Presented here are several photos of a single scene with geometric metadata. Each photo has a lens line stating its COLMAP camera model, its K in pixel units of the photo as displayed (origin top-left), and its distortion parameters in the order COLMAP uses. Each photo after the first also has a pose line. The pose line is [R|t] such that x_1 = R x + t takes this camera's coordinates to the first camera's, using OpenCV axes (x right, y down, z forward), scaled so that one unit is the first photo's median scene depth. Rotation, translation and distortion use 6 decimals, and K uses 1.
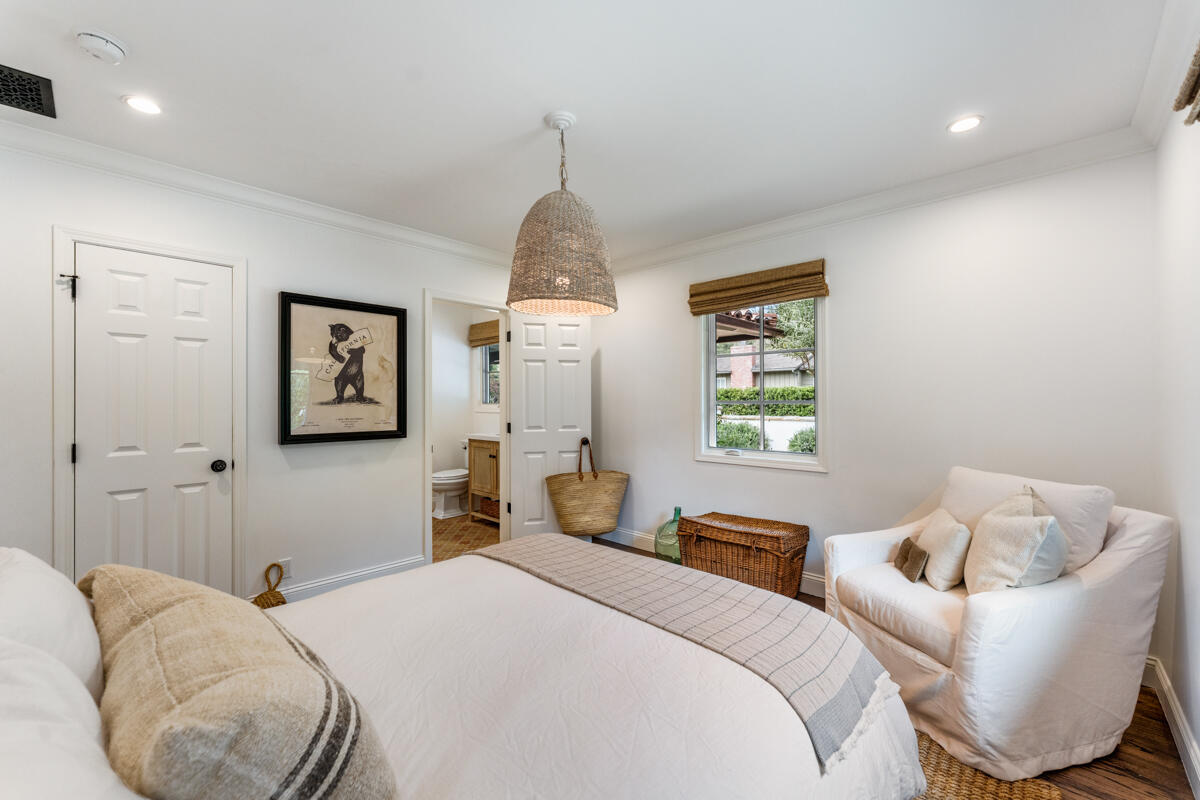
lens RADIAL K [[486.0, 0, 604.3], [0, 486.0, 401.0], [0, 0, 1]] dist [0.004076, 0.000153]
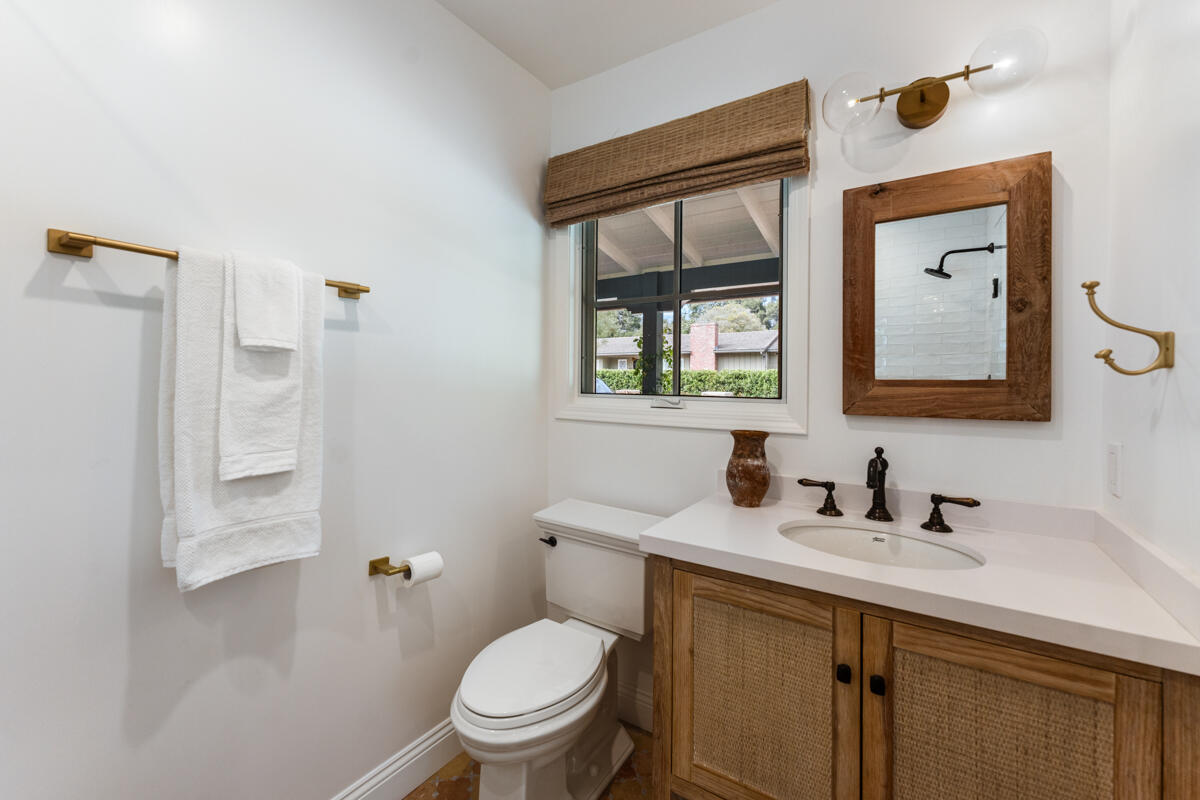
lens RADIAL K [[486.0, 0, 595.2], [0, 486.0, 390.7], [0, 0, 1]] dist [0.004076, 0.000153]
pose [[0.986627, 0.008810, 0.162756, -0.077603], [-0.011274, 0.999835, 0.014224, -0.000518], [-0.162604, -0.015868, 0.986564, 0.173588]]
